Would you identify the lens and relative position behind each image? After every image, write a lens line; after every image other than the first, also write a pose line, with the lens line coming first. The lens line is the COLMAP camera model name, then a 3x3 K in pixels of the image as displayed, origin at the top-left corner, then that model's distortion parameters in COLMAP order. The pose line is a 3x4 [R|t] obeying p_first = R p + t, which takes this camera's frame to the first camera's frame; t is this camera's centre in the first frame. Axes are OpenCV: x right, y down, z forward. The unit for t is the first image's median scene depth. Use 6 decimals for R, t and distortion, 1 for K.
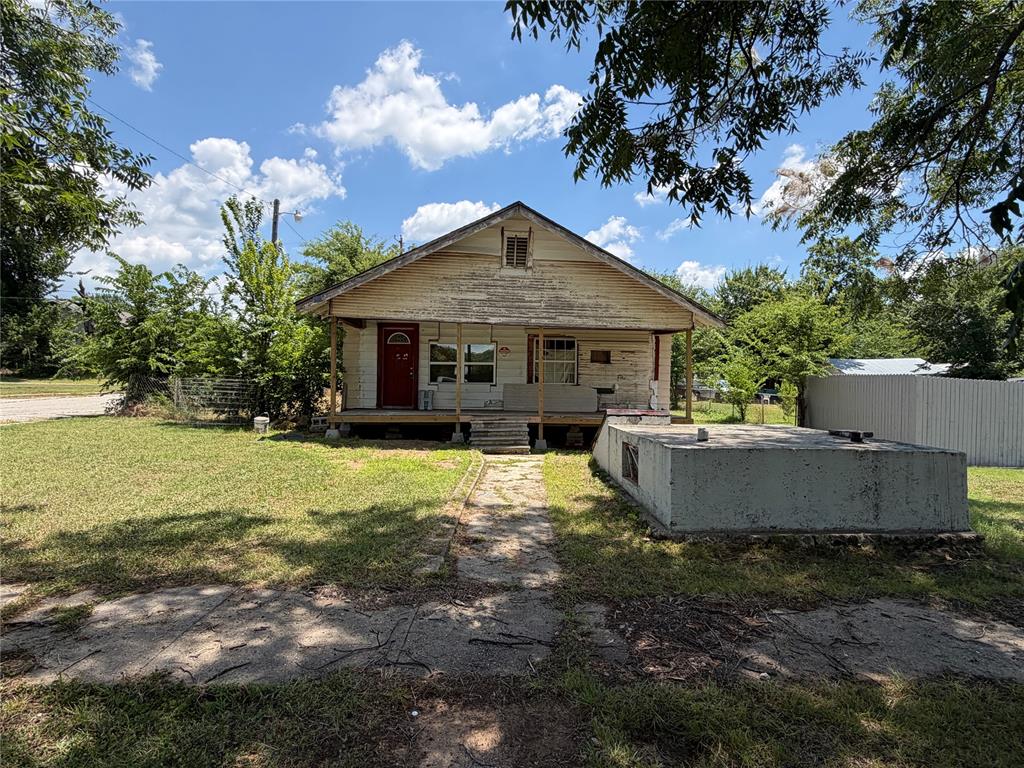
lens RADIAL K [[545.1, 0, 517.7], [0, 545.1, 388.9], [0, 0, 1]] dist [0.002075, 0.000037]
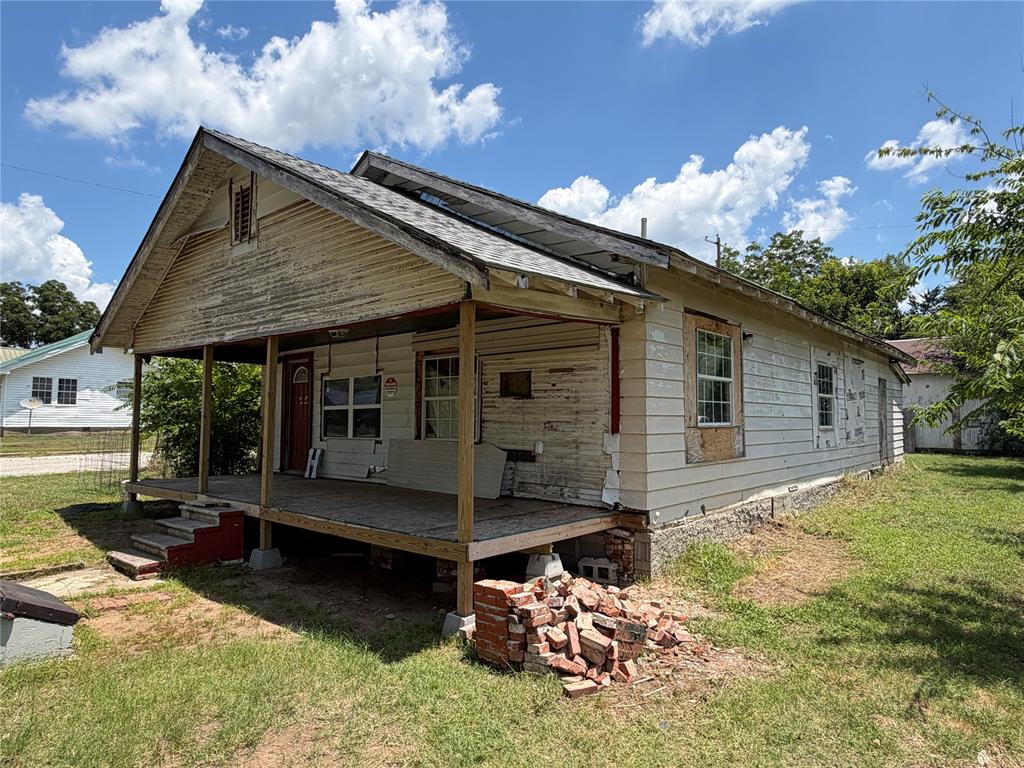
lens RADIAL K [[607.5, 0, 512.2], [0, 607.5, 386.0], [0, 0, 1]] dist [0.001088, 0.000175]
pose [[0.725716, -0.052667, -0.685975, 0.524915], [0.004746, 0.997425, -0.071558, -0.019170], [0.687978, 0.048675, 0.724098, 0.614827]]
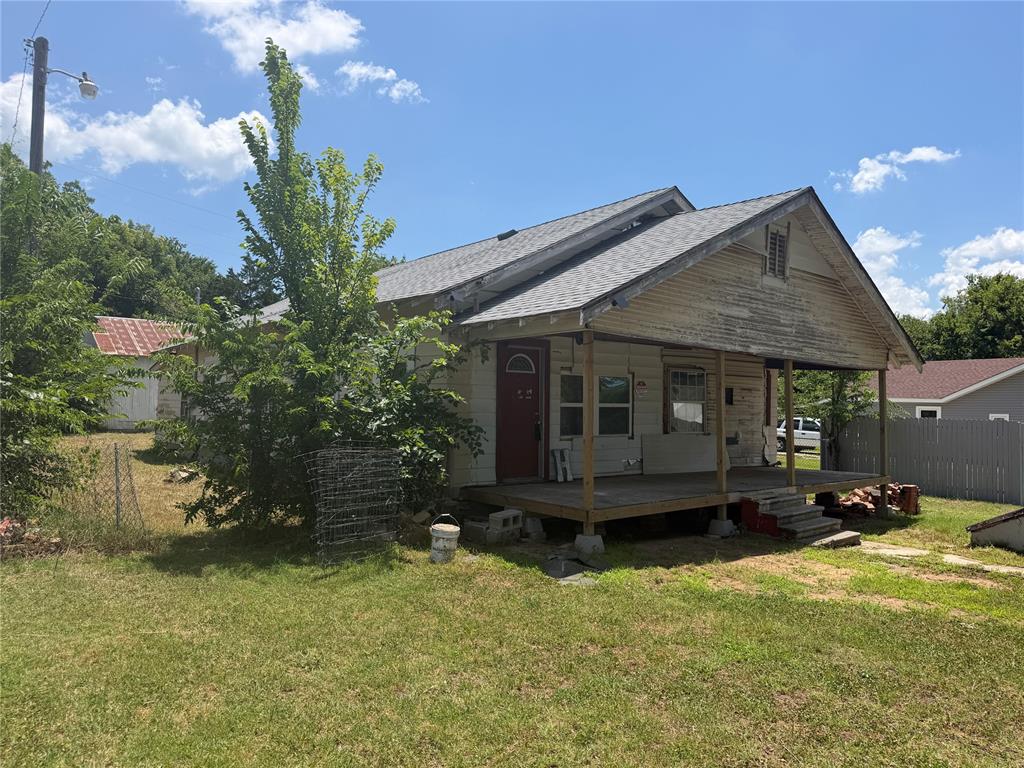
lens RADIAL K [[719.2, 0, 506.4], [0, 719.2, 385.2], [0, 0, 1]] dist [0.057622, 0.000091]
pose [[0.800274, 0.014828, 0.599451, -0.697532], [0.001001, 0.999660, -0.026063, -0.048007], [-0.599634, 0.021458, 0.799987, 0.384871]]
